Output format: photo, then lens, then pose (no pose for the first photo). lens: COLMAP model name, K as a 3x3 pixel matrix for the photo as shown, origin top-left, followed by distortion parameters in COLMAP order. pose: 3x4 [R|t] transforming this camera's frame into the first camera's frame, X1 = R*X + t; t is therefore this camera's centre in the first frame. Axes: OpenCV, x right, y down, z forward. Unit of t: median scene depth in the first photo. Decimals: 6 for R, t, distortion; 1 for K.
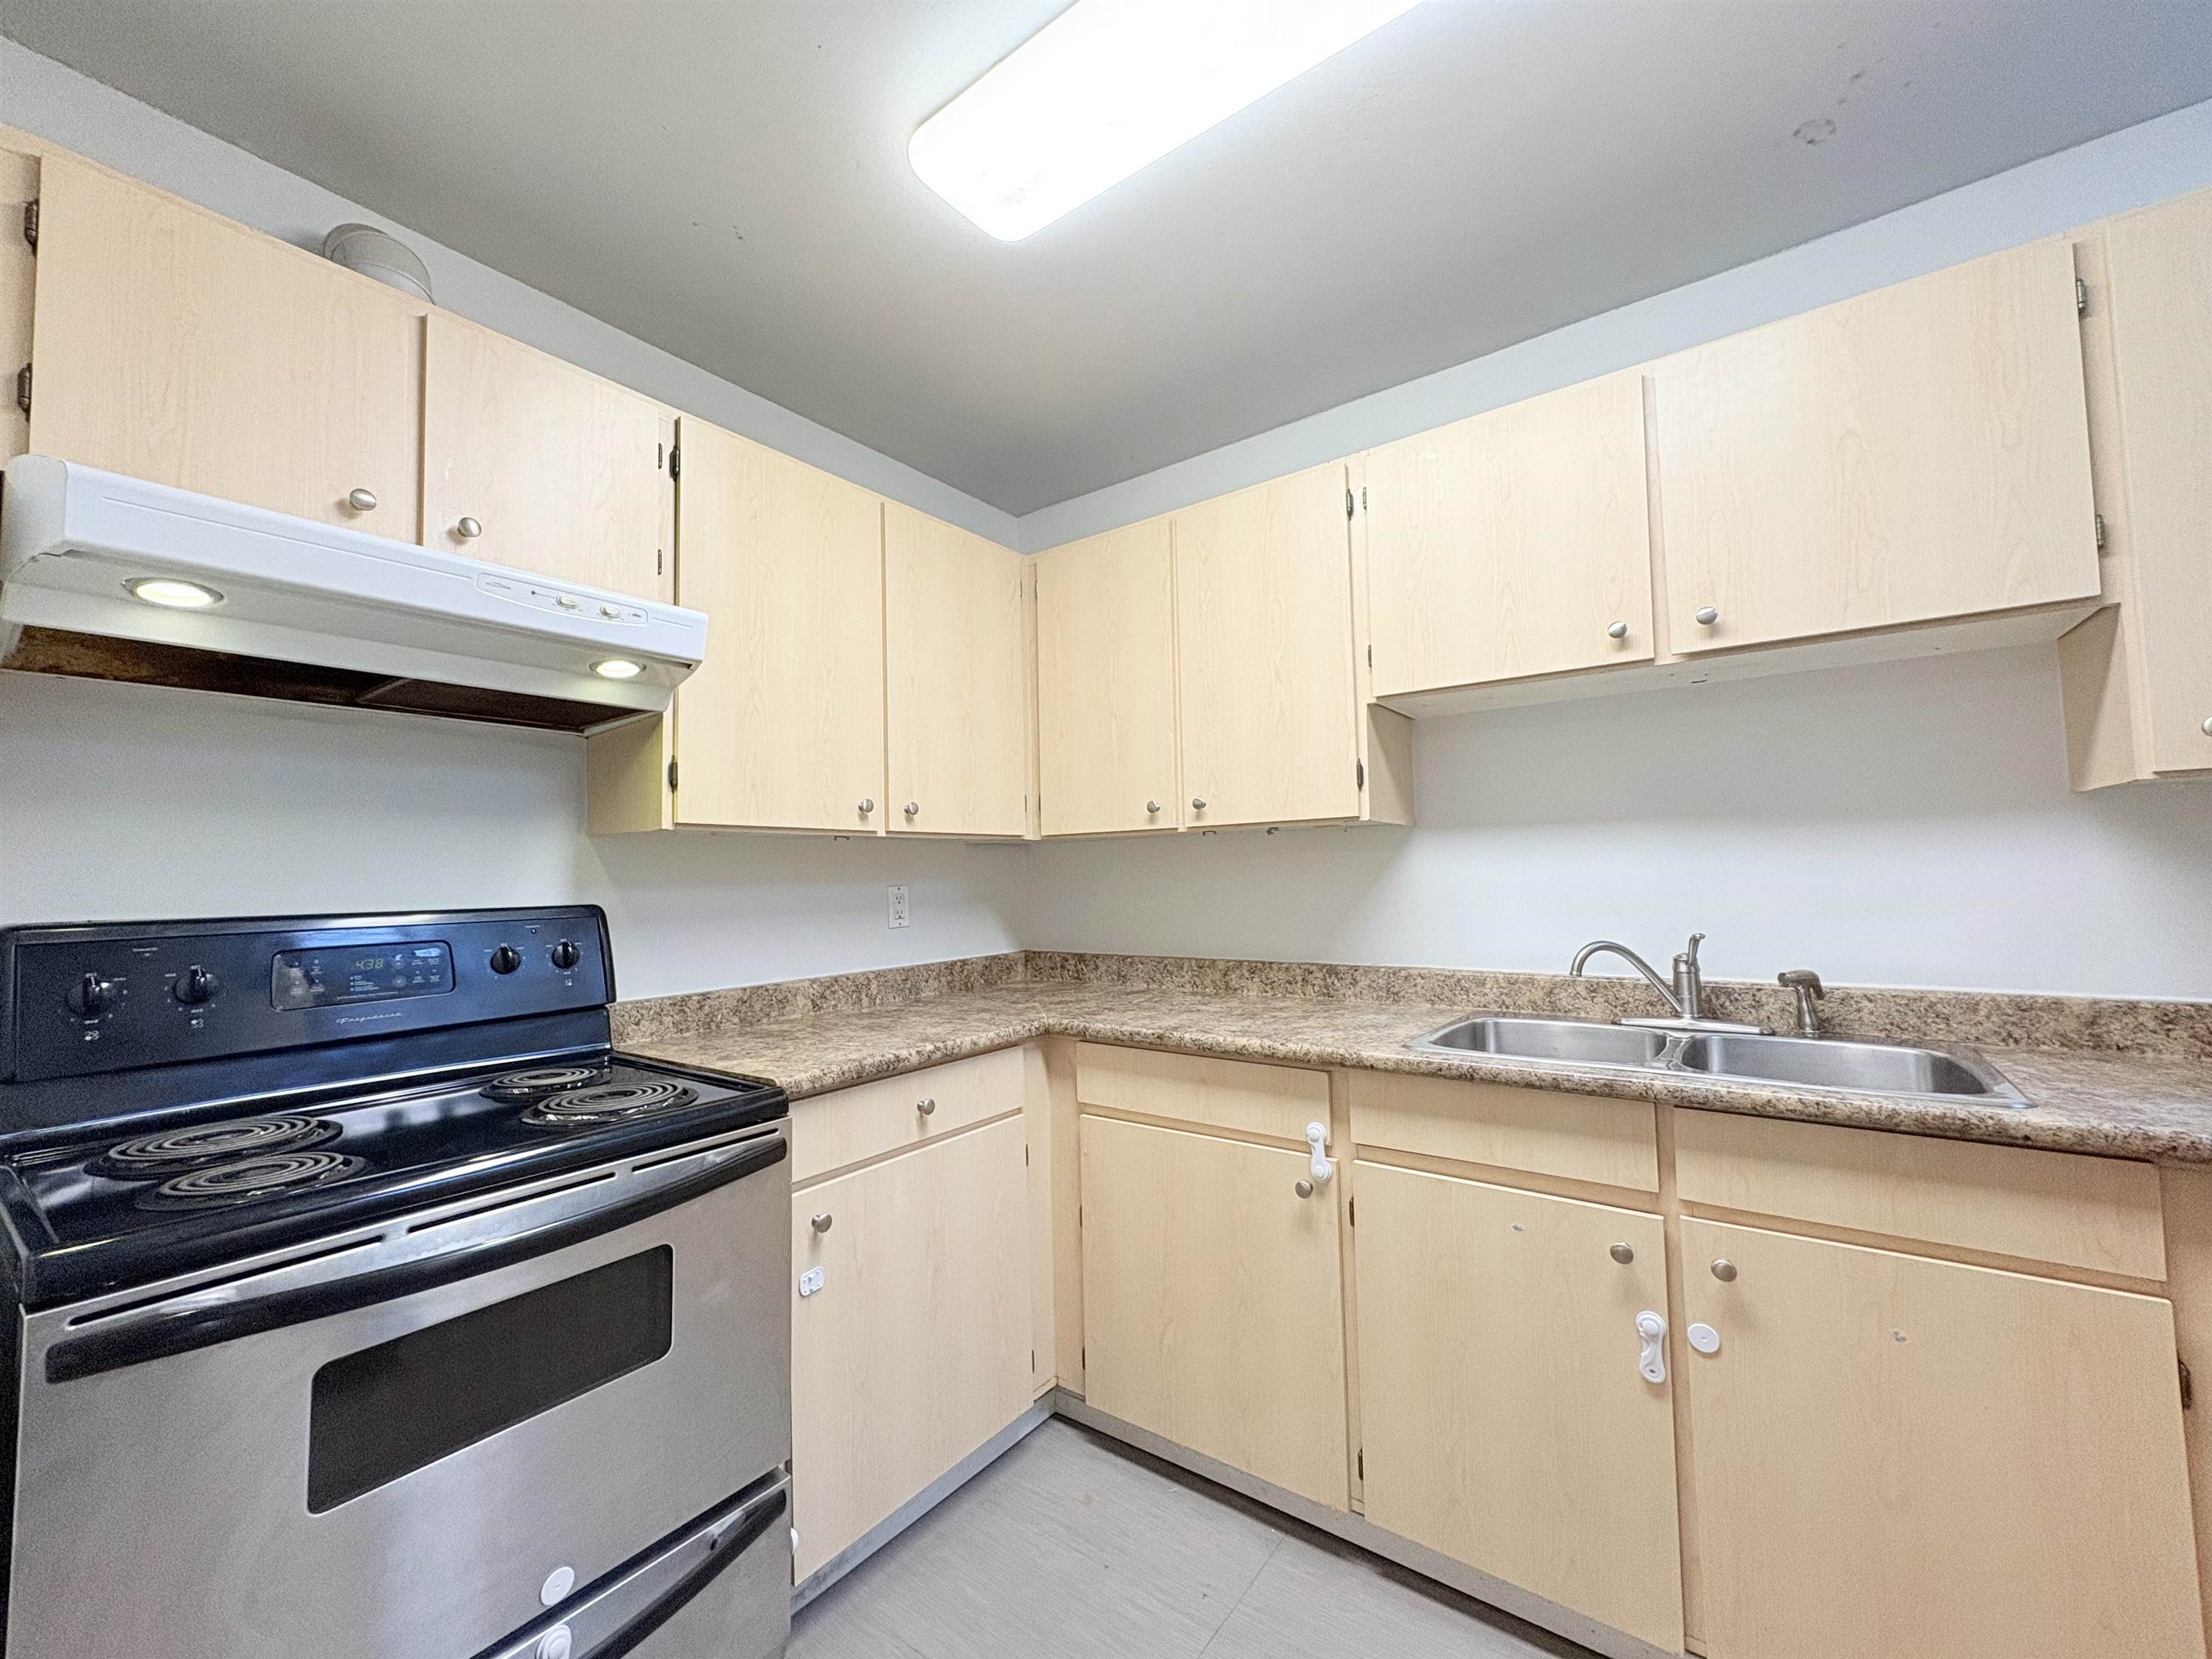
lens RADIAL K [[881.7, 0, 1102.3], [0, 881.7, 831.7], [0, 0, 1]] dist [0.001207, 0.000324]
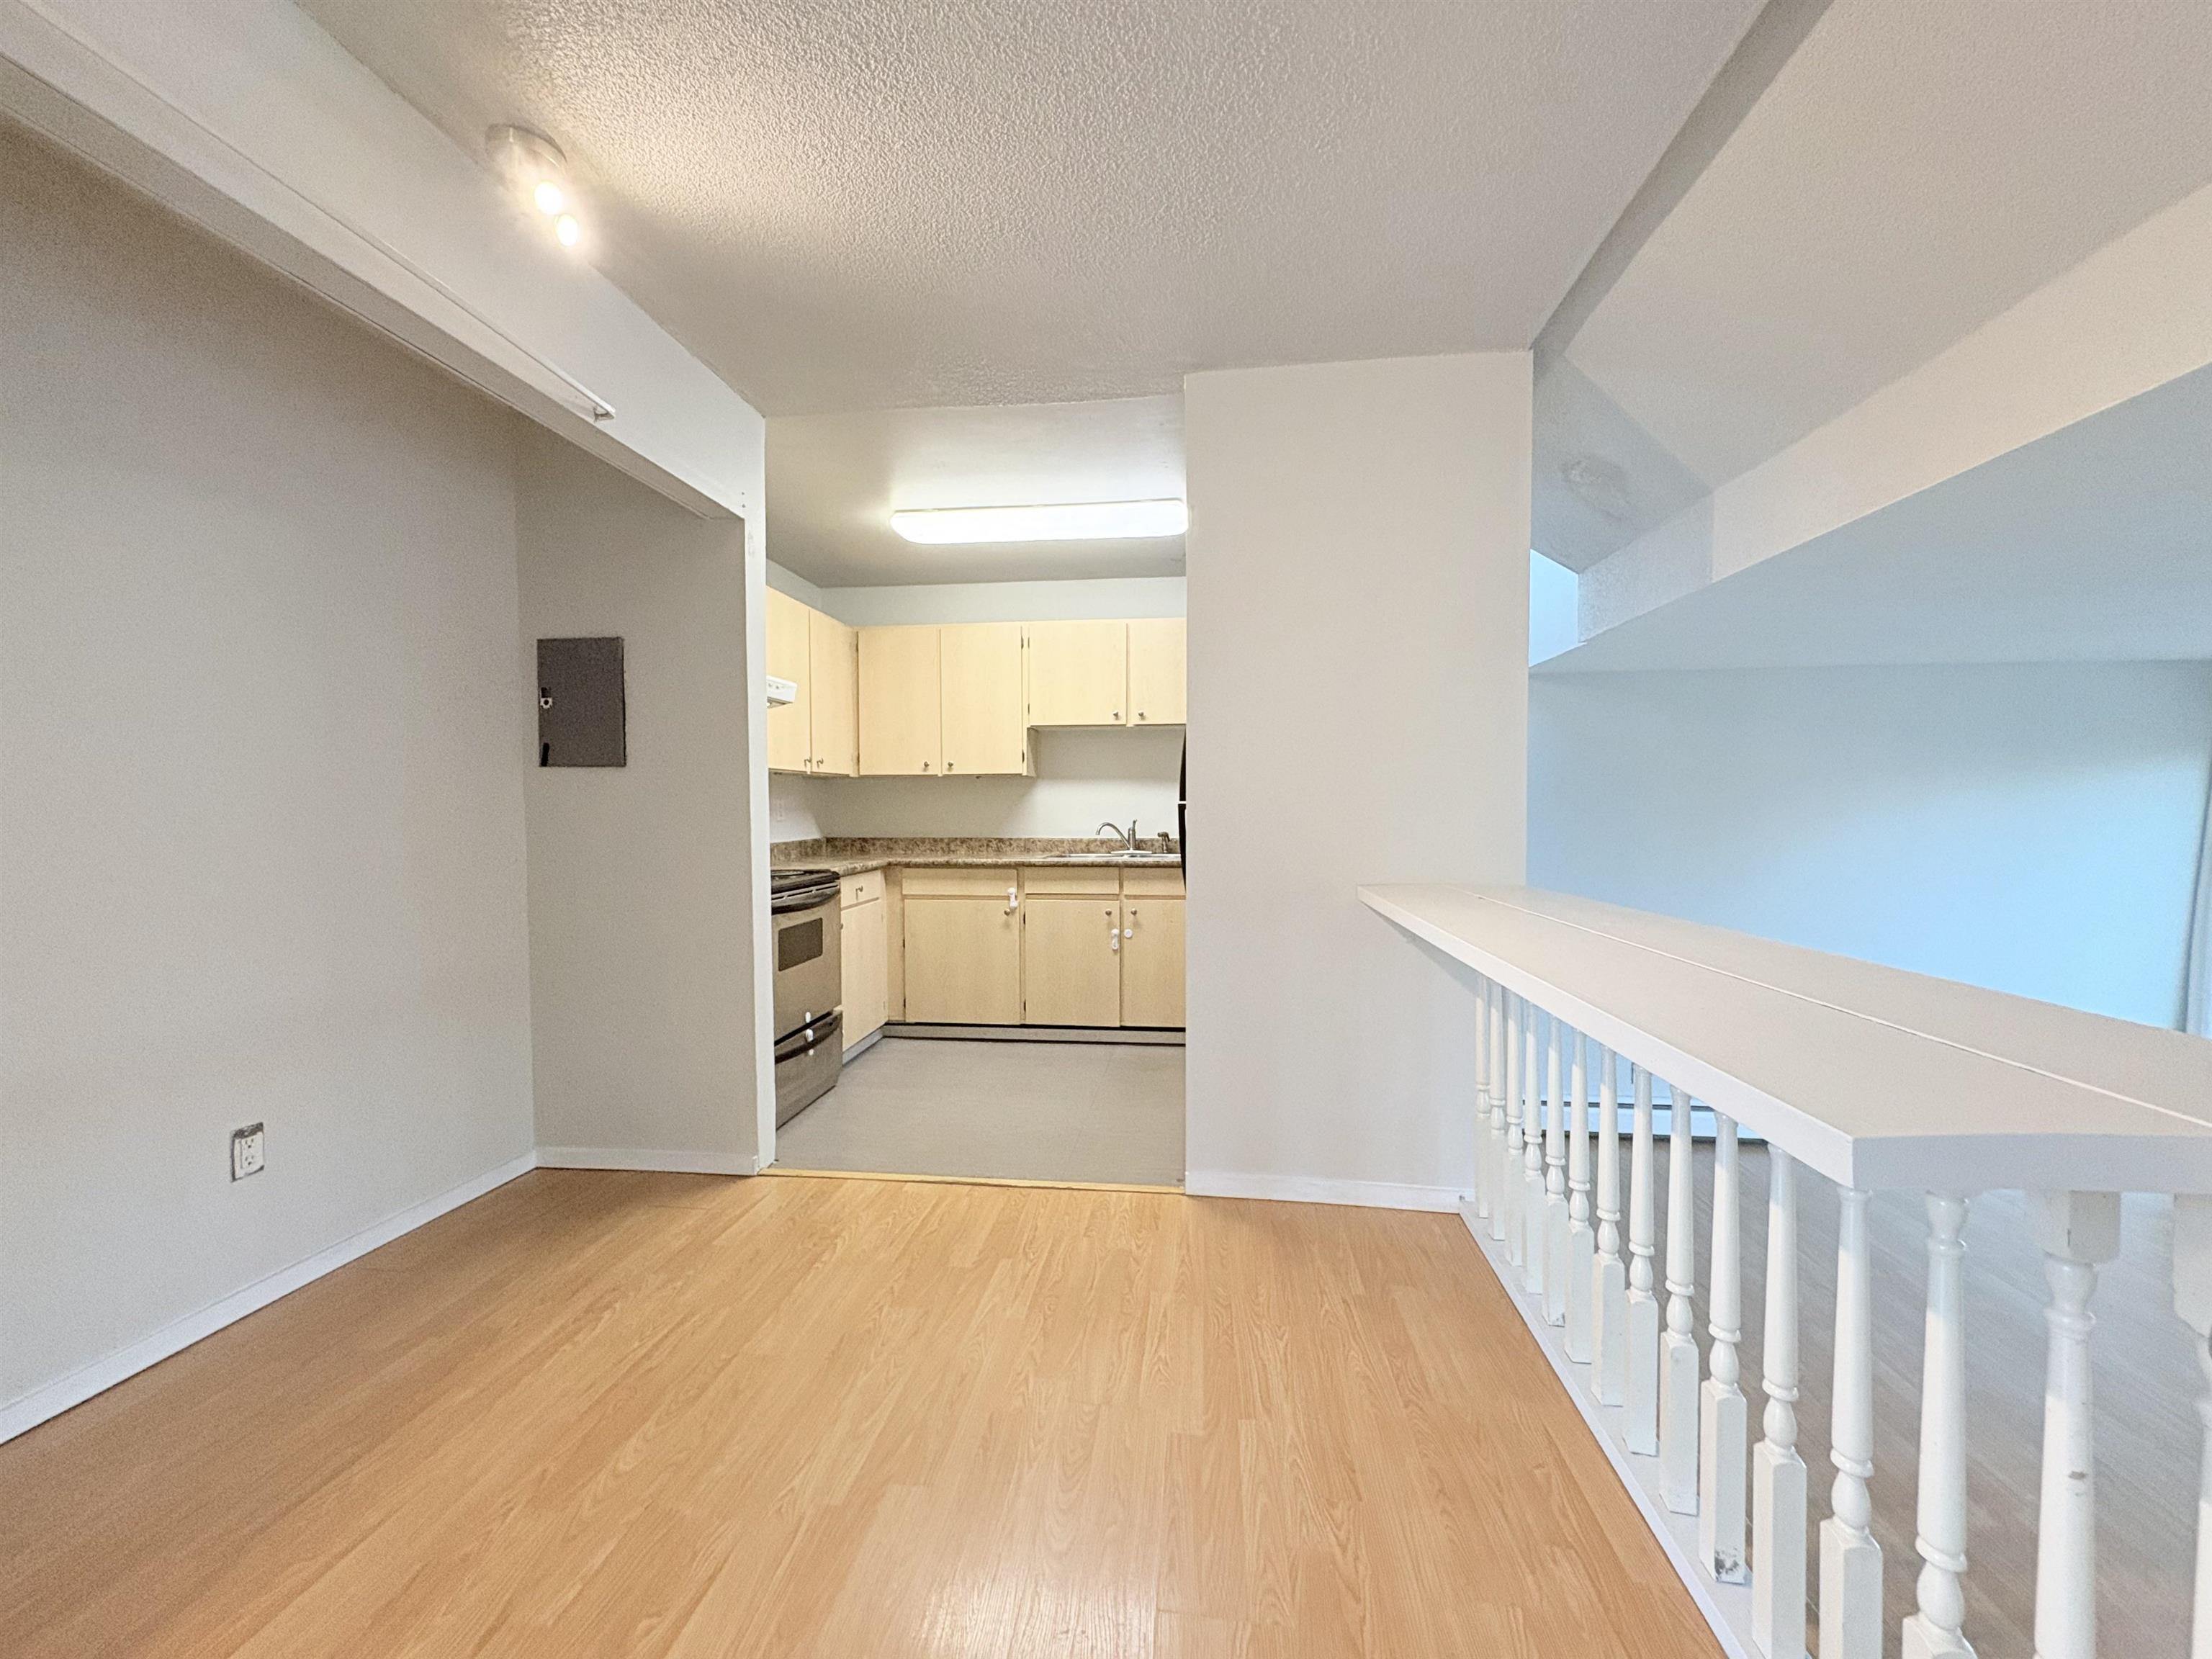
lens RADIAL K [[881.7, 0, 1102.4], [0, 881.7, 833.0], [0, 0, 1]] dist [0.001207, 0.000324]
pose [[0.867916, 0.003036, 0.496701, -0.845024], [-0.041313, 0.996958, 0.066096, -0.027065], [-0.494989, -0.077886, 0.865401, -1.436702]]
